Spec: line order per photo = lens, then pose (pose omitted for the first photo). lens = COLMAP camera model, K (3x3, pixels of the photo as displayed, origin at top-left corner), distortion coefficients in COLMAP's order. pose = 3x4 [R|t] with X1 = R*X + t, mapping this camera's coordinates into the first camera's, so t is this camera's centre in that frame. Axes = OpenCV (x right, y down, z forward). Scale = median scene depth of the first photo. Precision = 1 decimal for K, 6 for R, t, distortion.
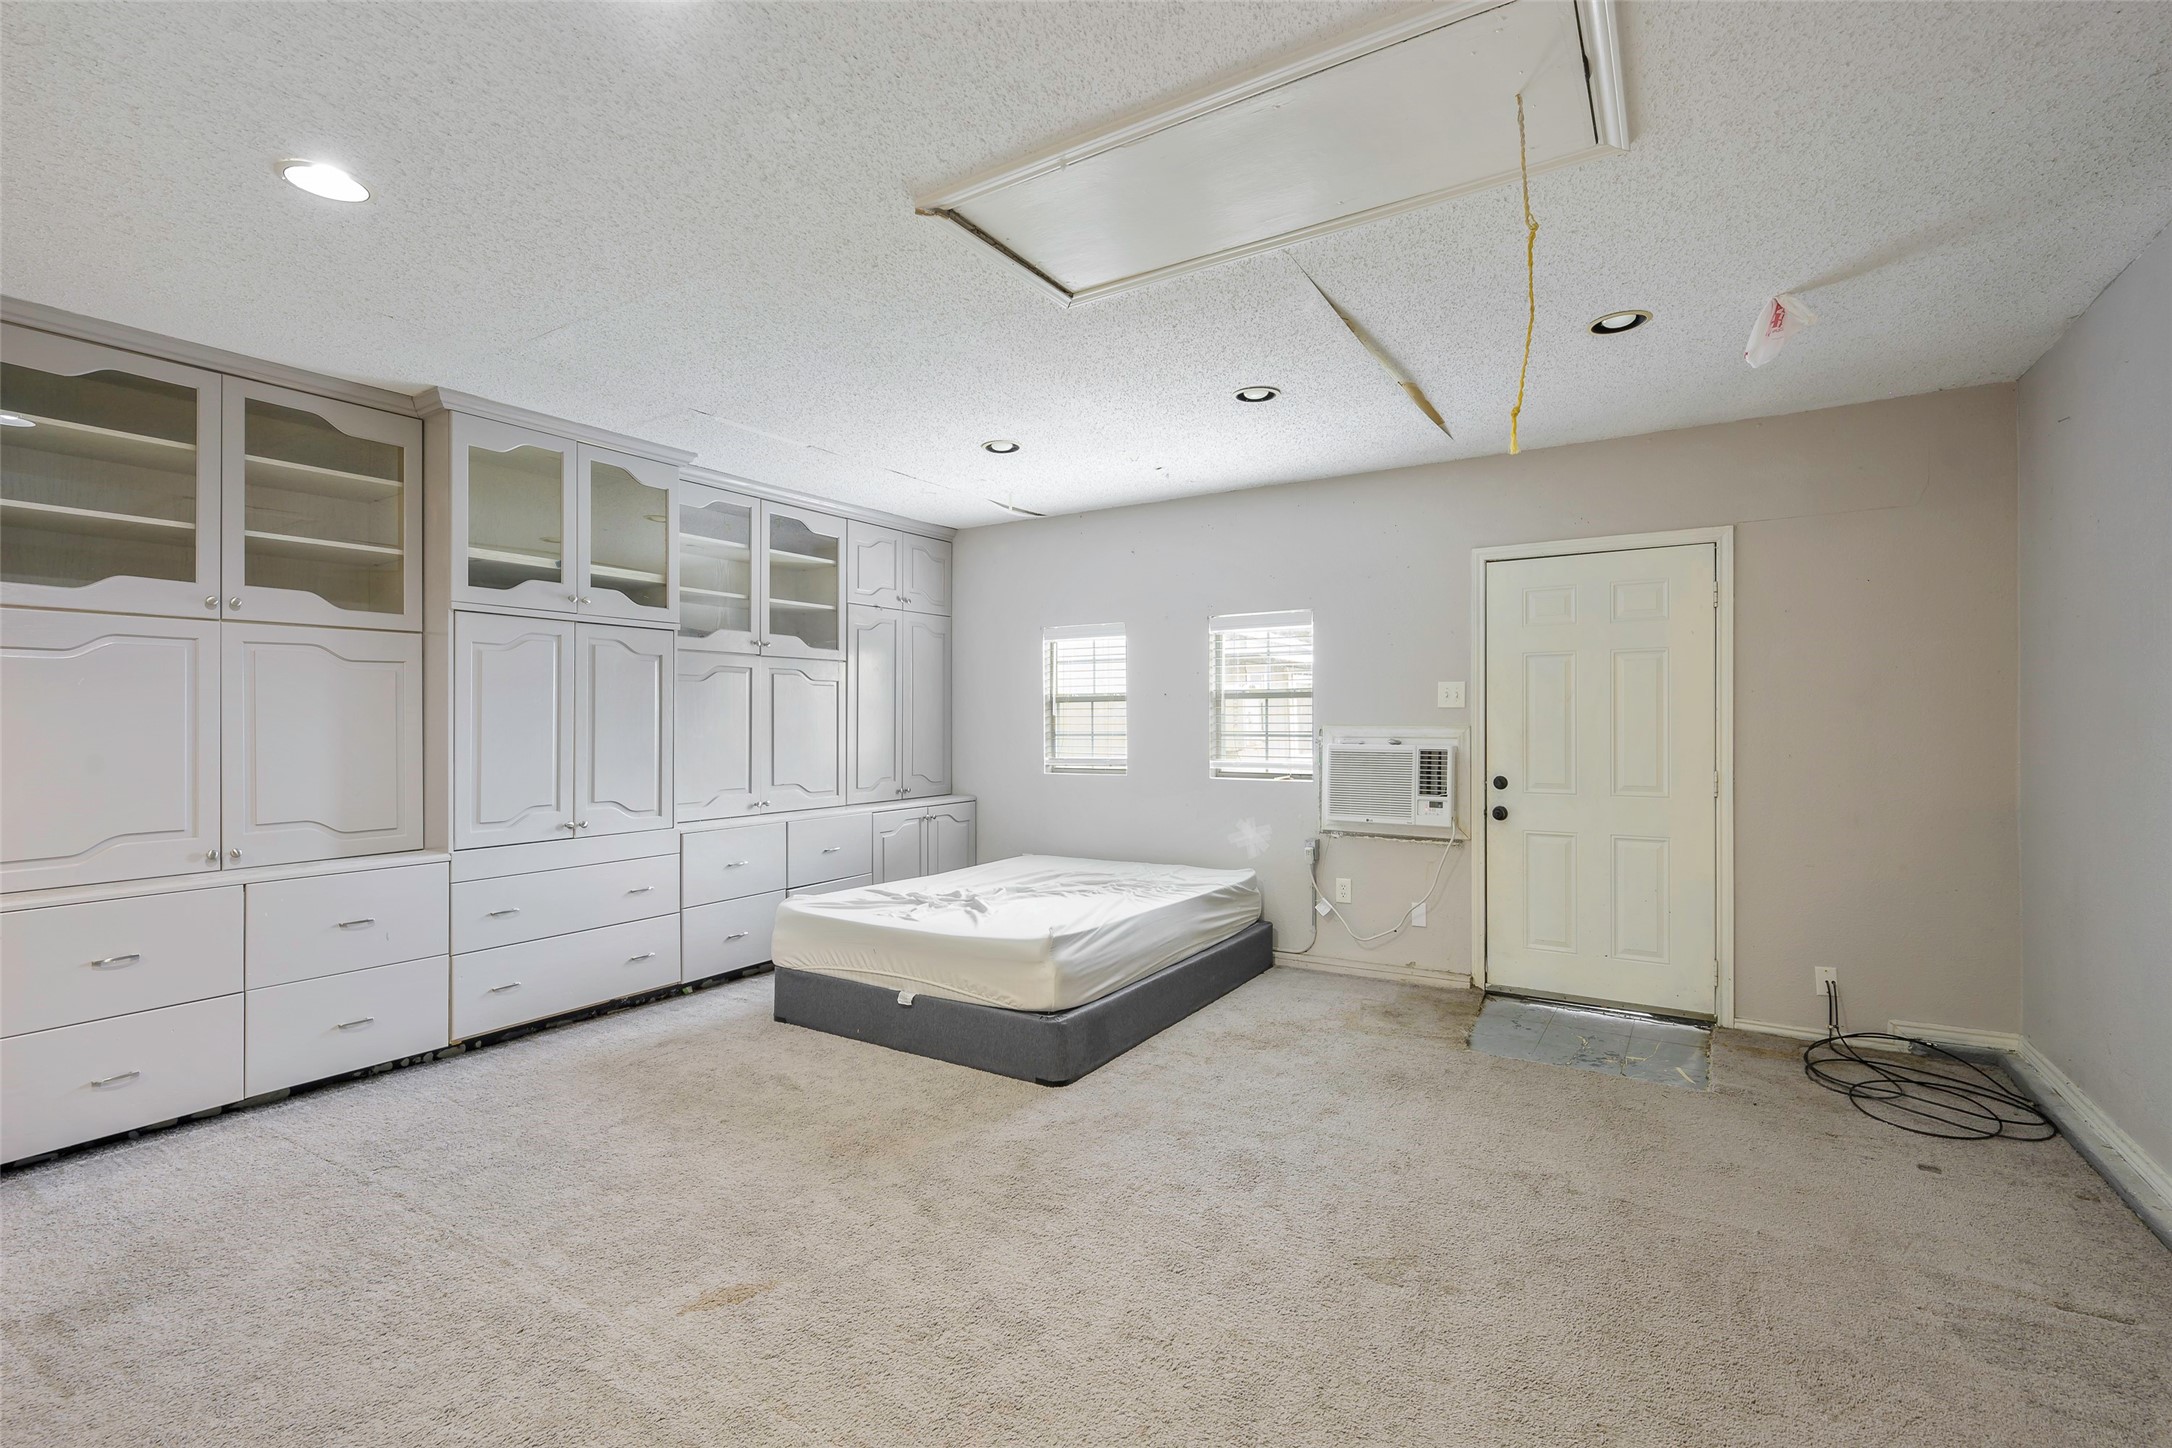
lens RADIAL K [[933.8, 0, 1096.9], [0, 933.8, 727.8], [0, 0, 1]] dist [0.002620, -0.000208]
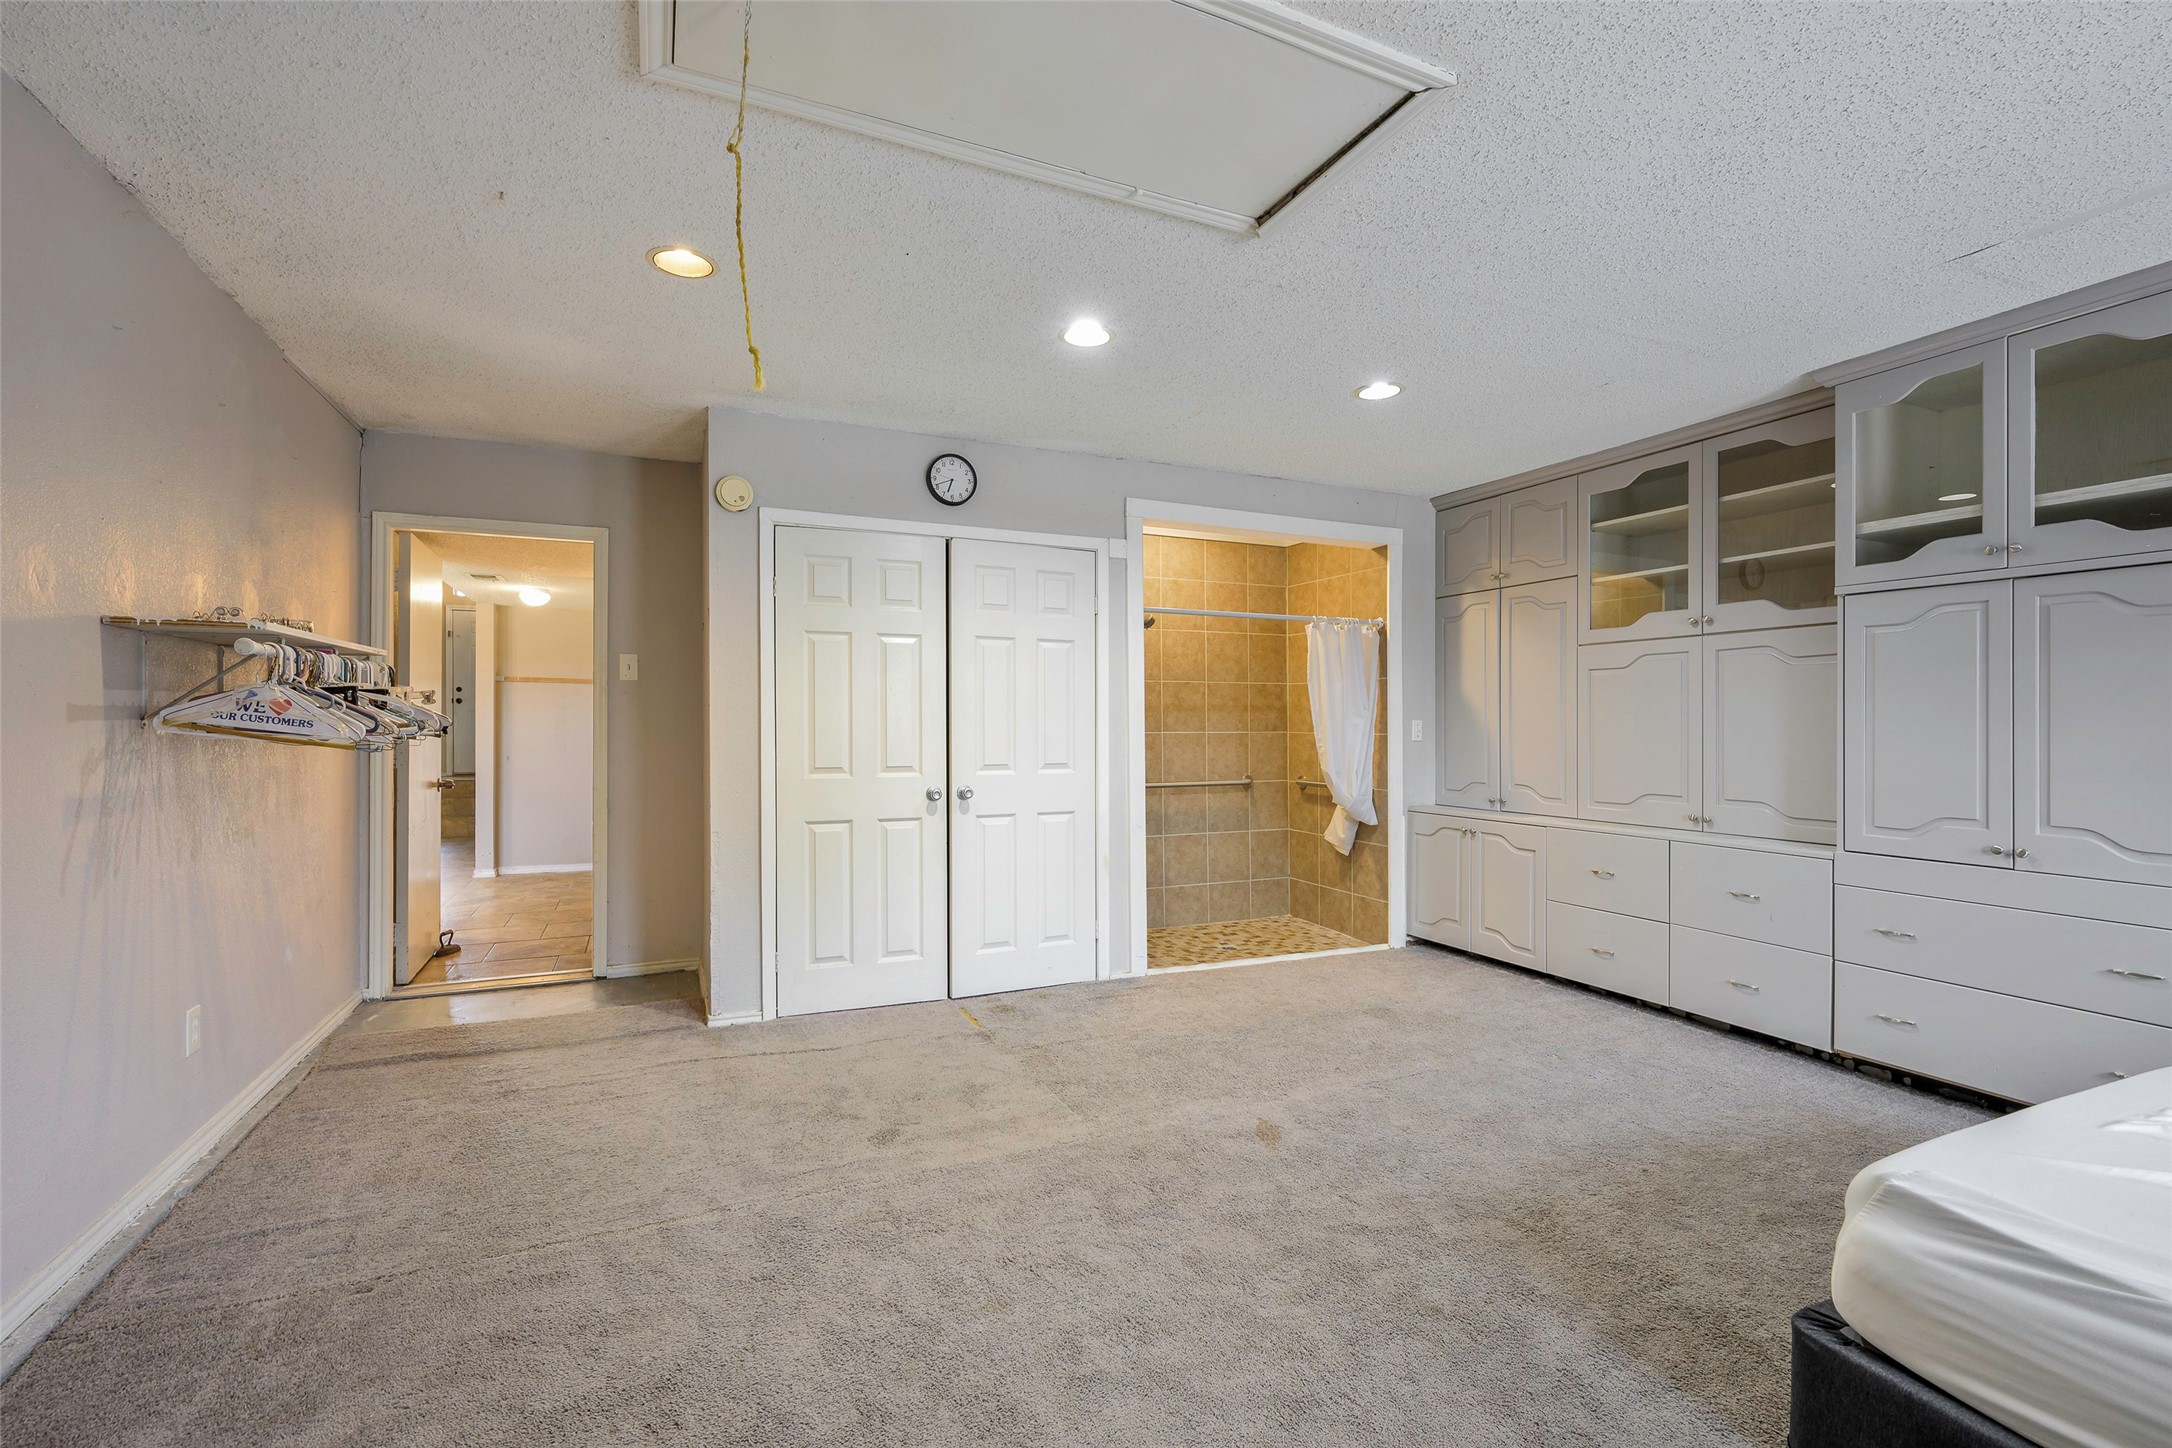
lens RADIAL K [[967.6, 0, 1091.8], [0, 967.6, 715.0], [0, 0, 1]] dist [0.001537, 0.000066]
pose [[-0.550125, 0.002290, -0.835079, 0.595895], [0.001823, 0.999997, 0.001541, -0.009159], [0.835080, -0.000674, -0.550127, 0.988624]]
